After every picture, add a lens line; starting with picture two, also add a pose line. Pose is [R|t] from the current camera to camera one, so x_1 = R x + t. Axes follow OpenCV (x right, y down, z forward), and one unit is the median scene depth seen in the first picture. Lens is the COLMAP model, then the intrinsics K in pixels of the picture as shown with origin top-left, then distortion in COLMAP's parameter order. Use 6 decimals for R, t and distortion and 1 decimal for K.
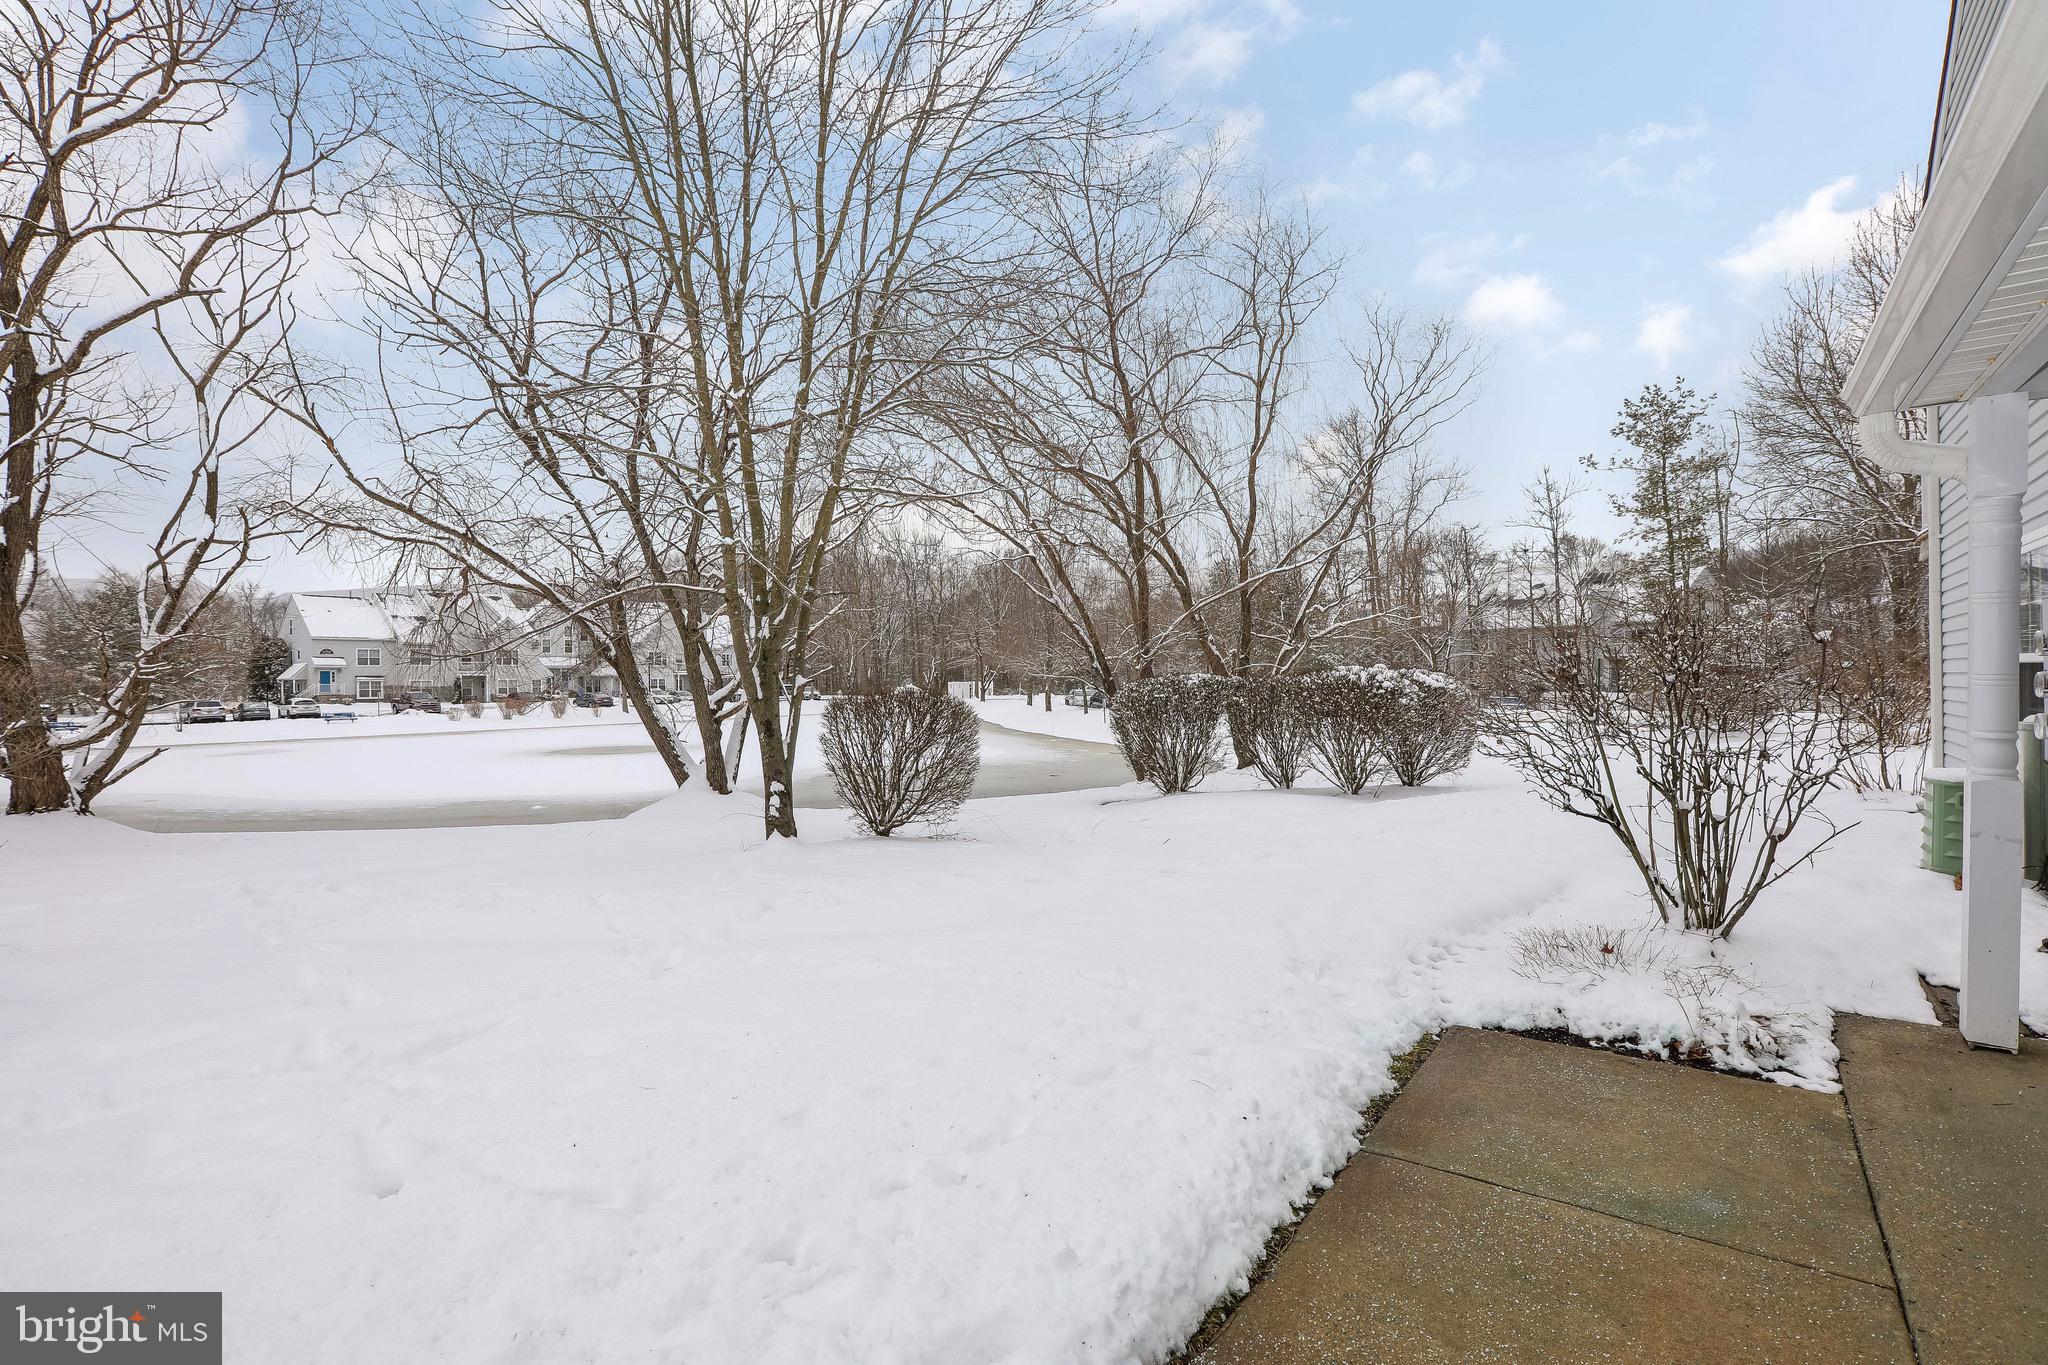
lens RADIAL K [[939.6, 0, 1017.5], [0, 939.6, 681.4], [0, 0, 1]] dist [-0.010672, 0.000057]
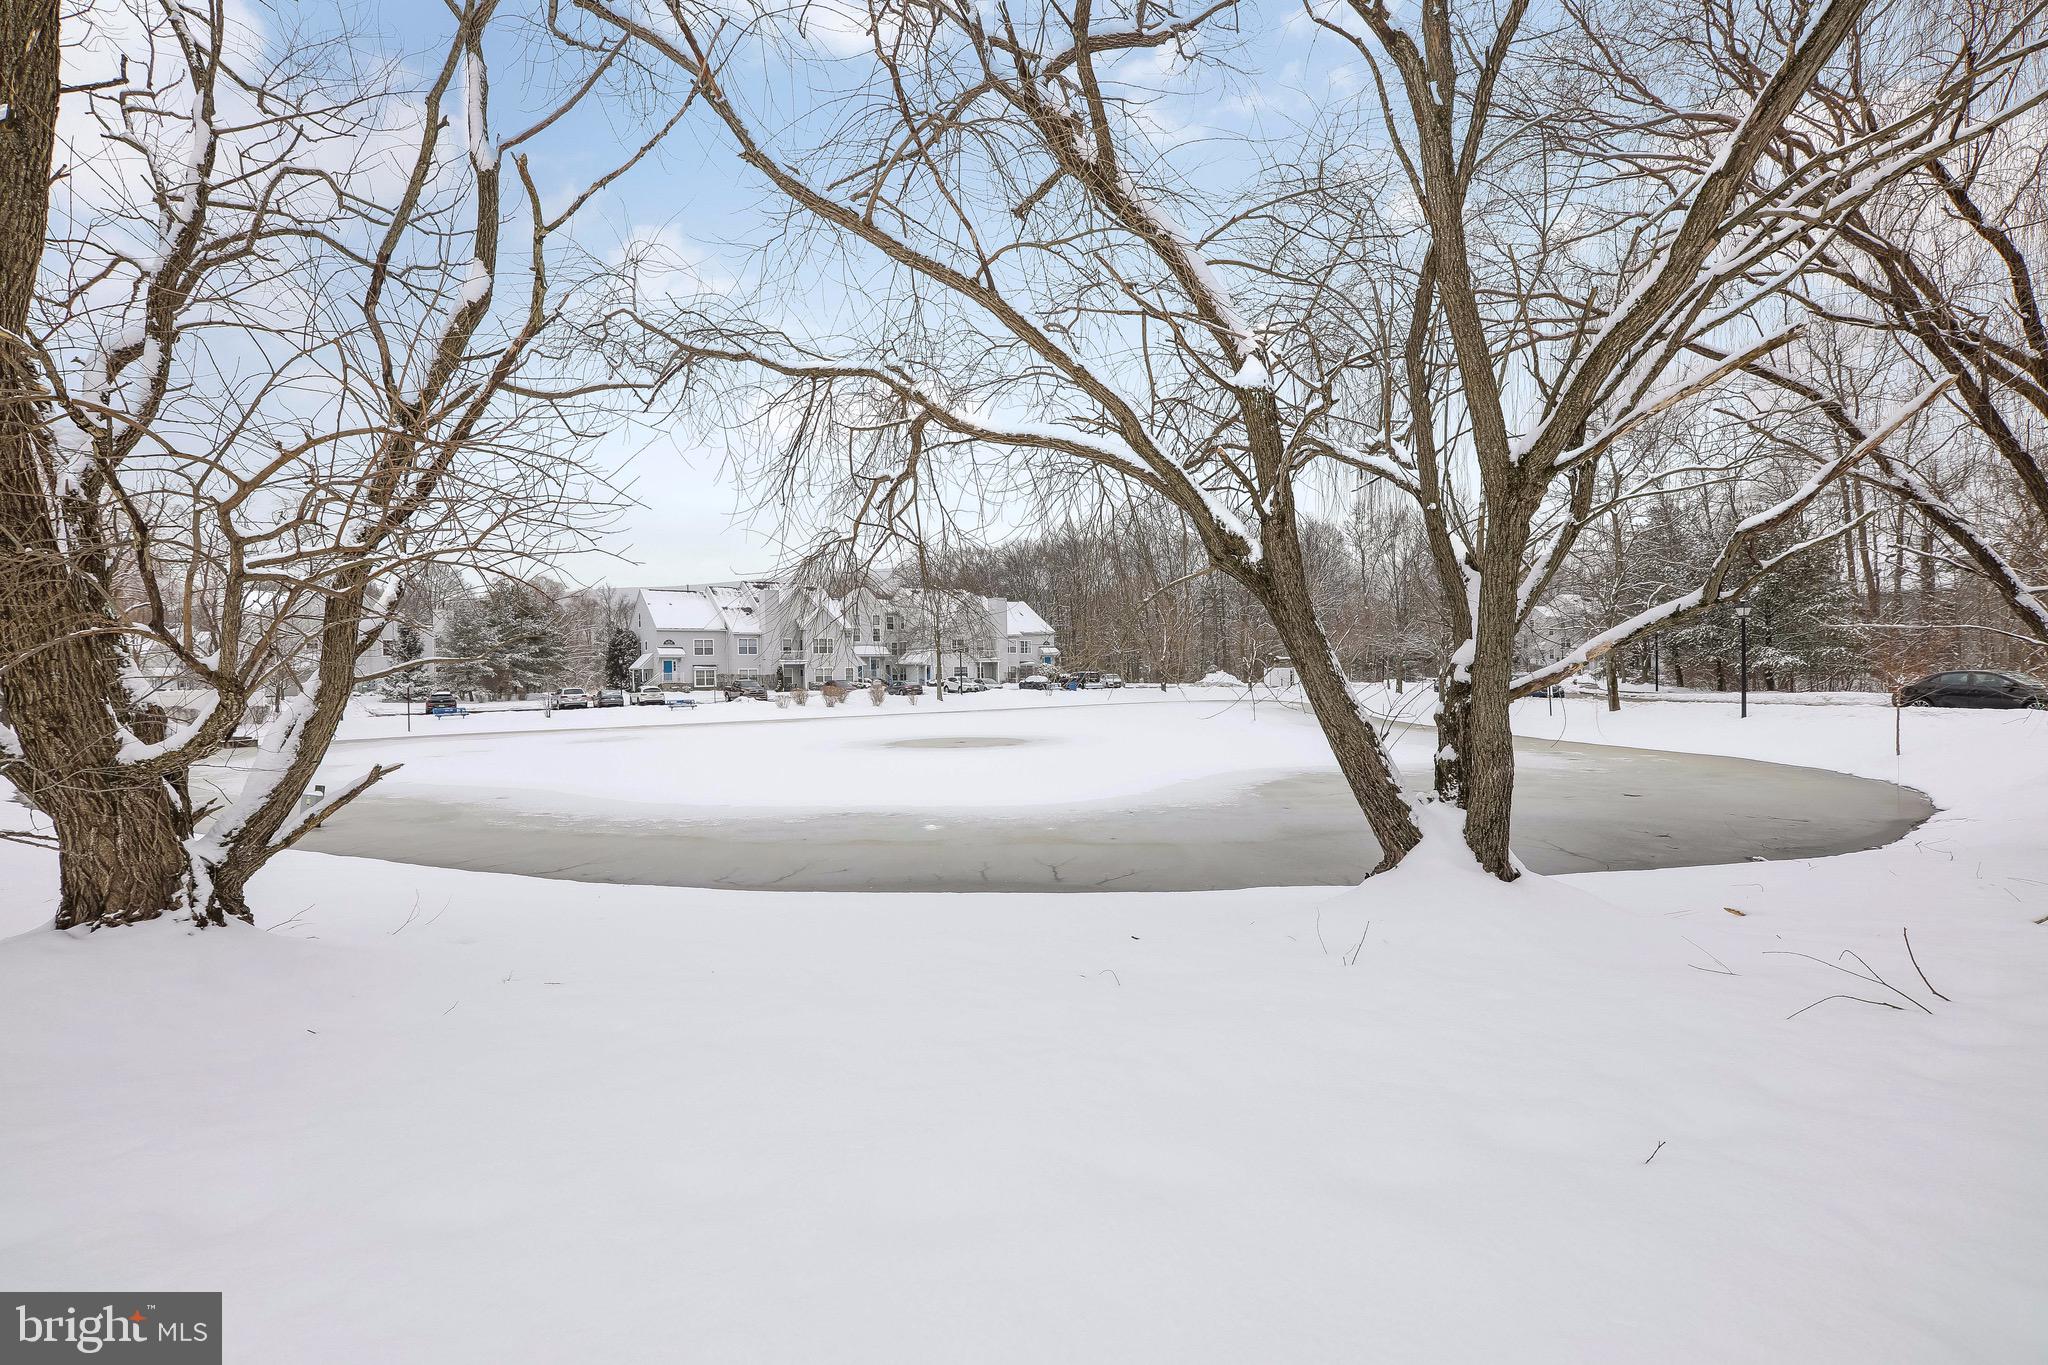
lens RADIAL K [[939.6, 0, 1017.5], [0, 939.6, 681.4], [0, 0, 1]] dist [-0.010672, 0.000057]
pose [[0.961288, -0.002203, -0.275535, -0.079675], [0.005088, 0.999939, 0.009759, 0.004575], [0.275497, -0.010783, 0.961241, 0.102779]]
